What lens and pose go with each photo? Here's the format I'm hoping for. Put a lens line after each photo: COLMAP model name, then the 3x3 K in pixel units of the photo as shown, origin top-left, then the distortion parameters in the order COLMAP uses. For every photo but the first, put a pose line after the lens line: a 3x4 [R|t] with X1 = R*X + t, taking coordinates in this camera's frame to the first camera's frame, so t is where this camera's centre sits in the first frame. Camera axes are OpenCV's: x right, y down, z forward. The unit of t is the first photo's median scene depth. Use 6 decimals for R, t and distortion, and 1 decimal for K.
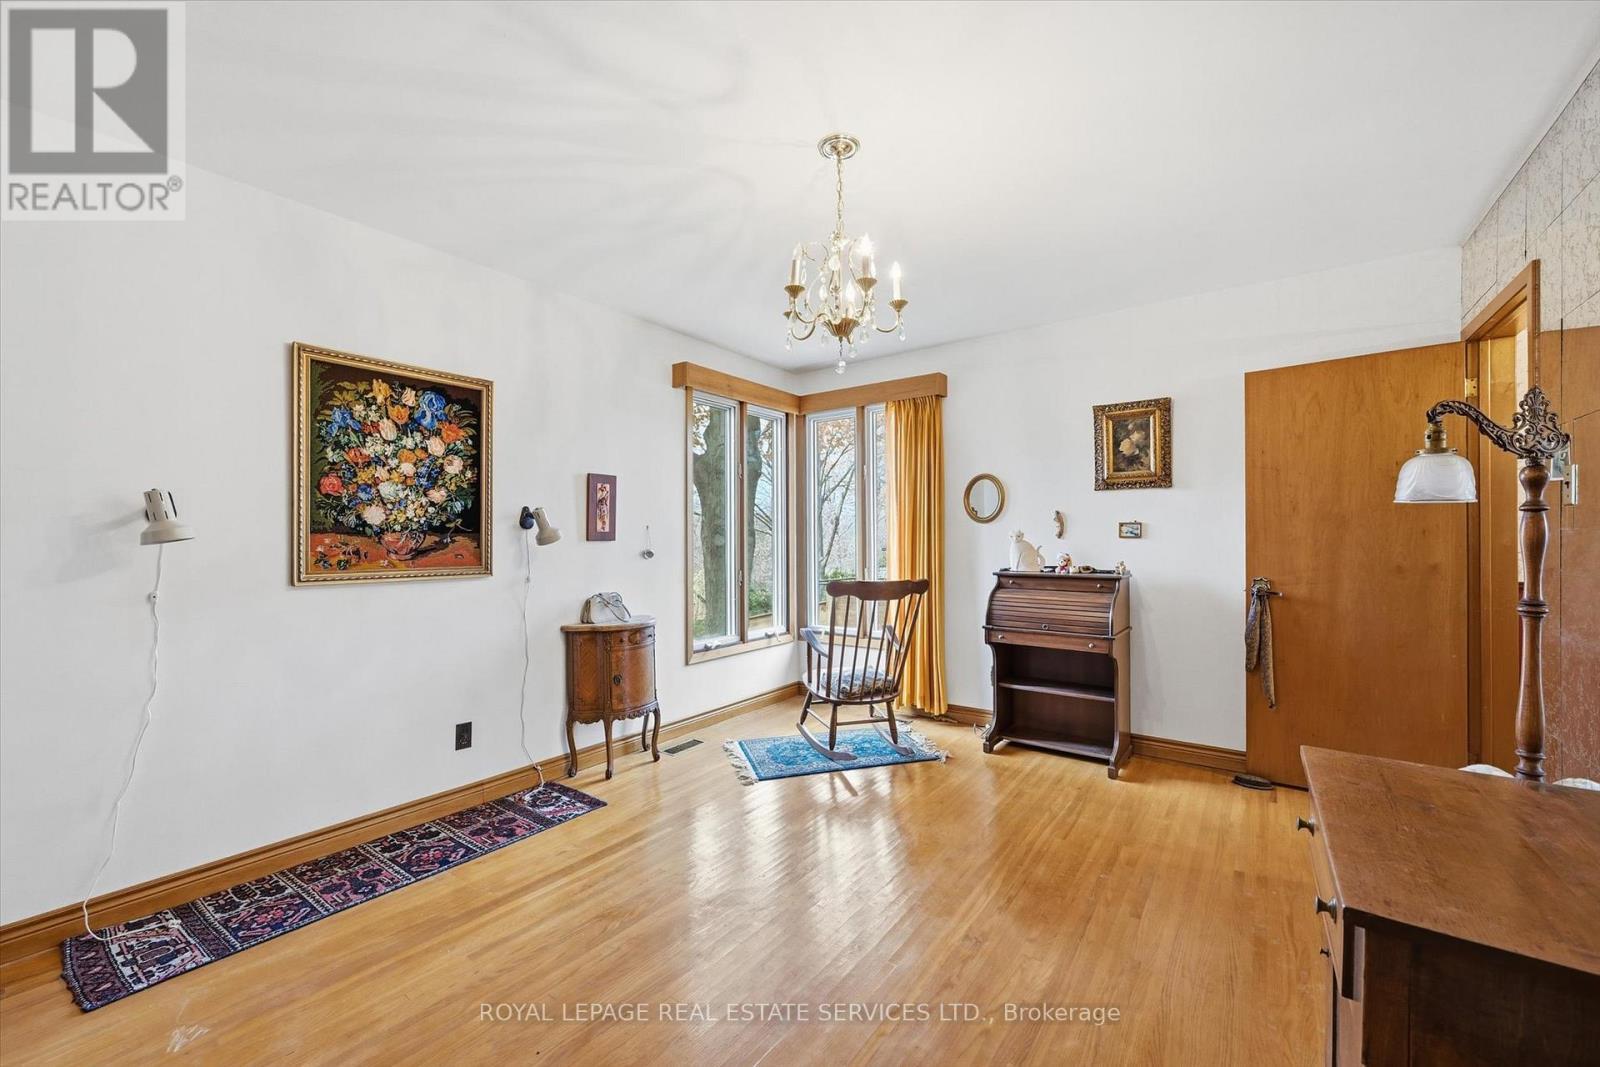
lens RADIAL K [[638.5, 0, 812.1], [0, 638.5, 532.4], [0, 0, 1]] dist [-0.000420, 0.000243]
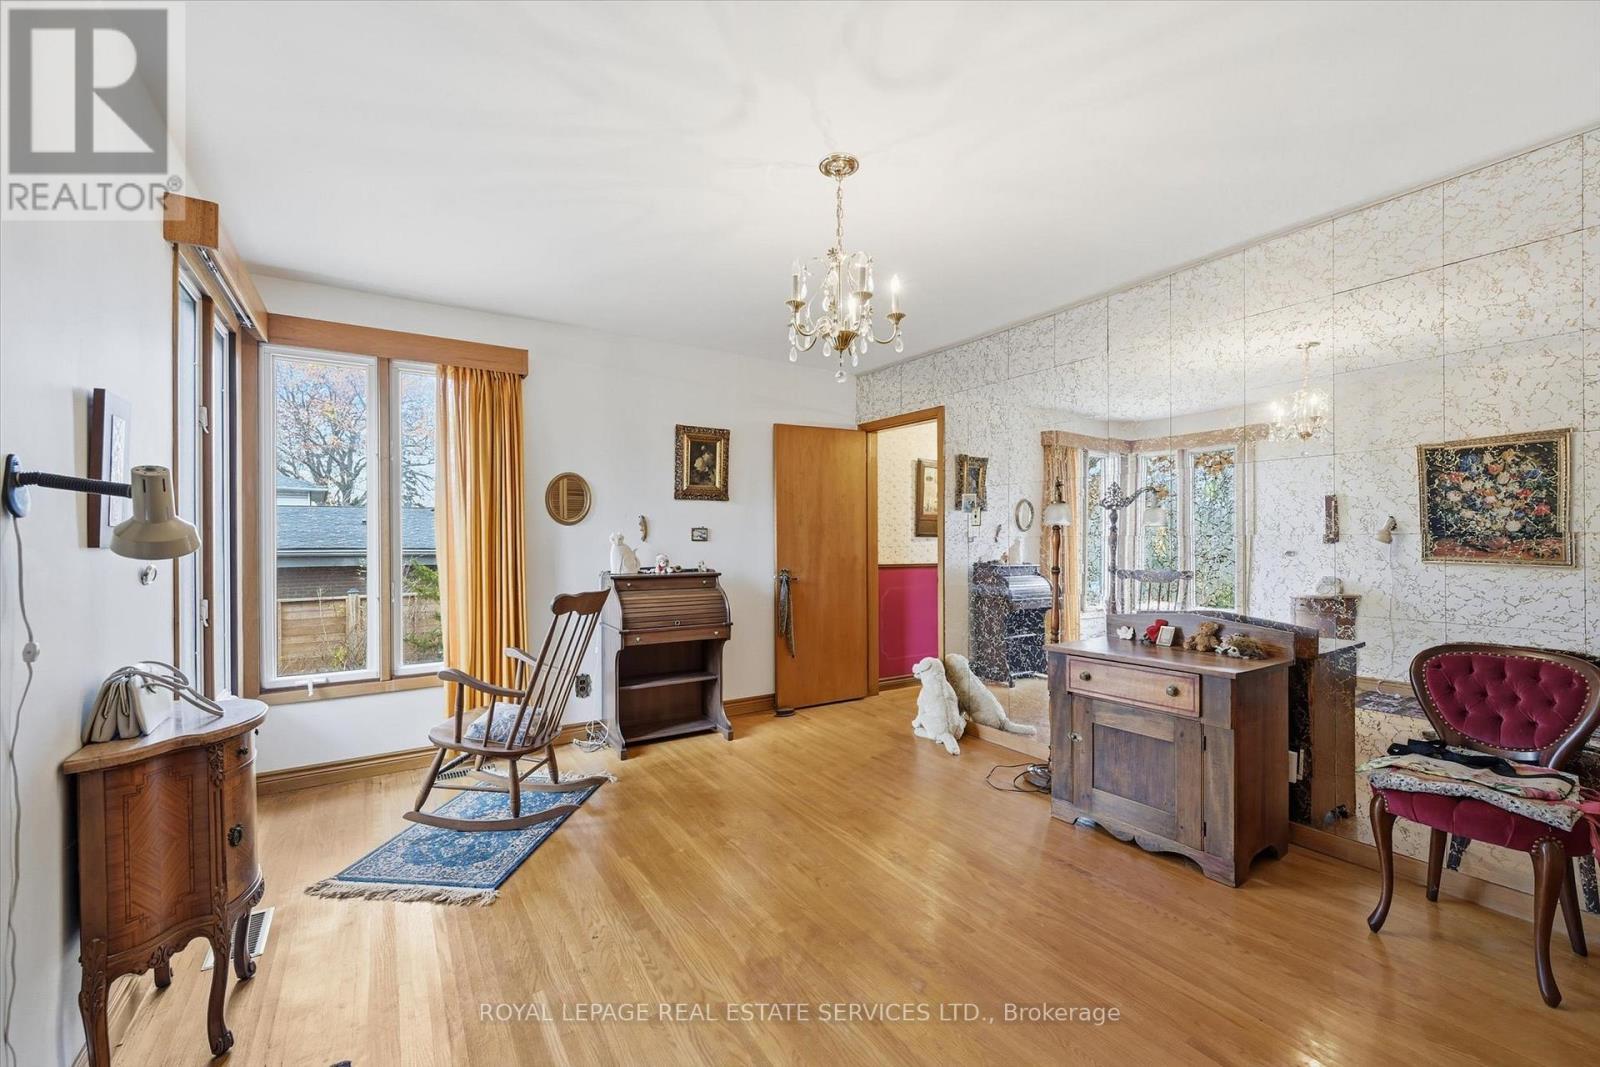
lens RADIAL K [[638.5, 0, 800.0], [0, 638.5, 533.5], [0, 0, 1]] dist [-0.001260, 0.000052]
pose [[0.362870, 0.011384, 0.931770, -0.557986], [-0.005894, 0.999933, -0.009922, 0.005638], [-0.931821, -0.001891, 0.362913, 0.401753]]
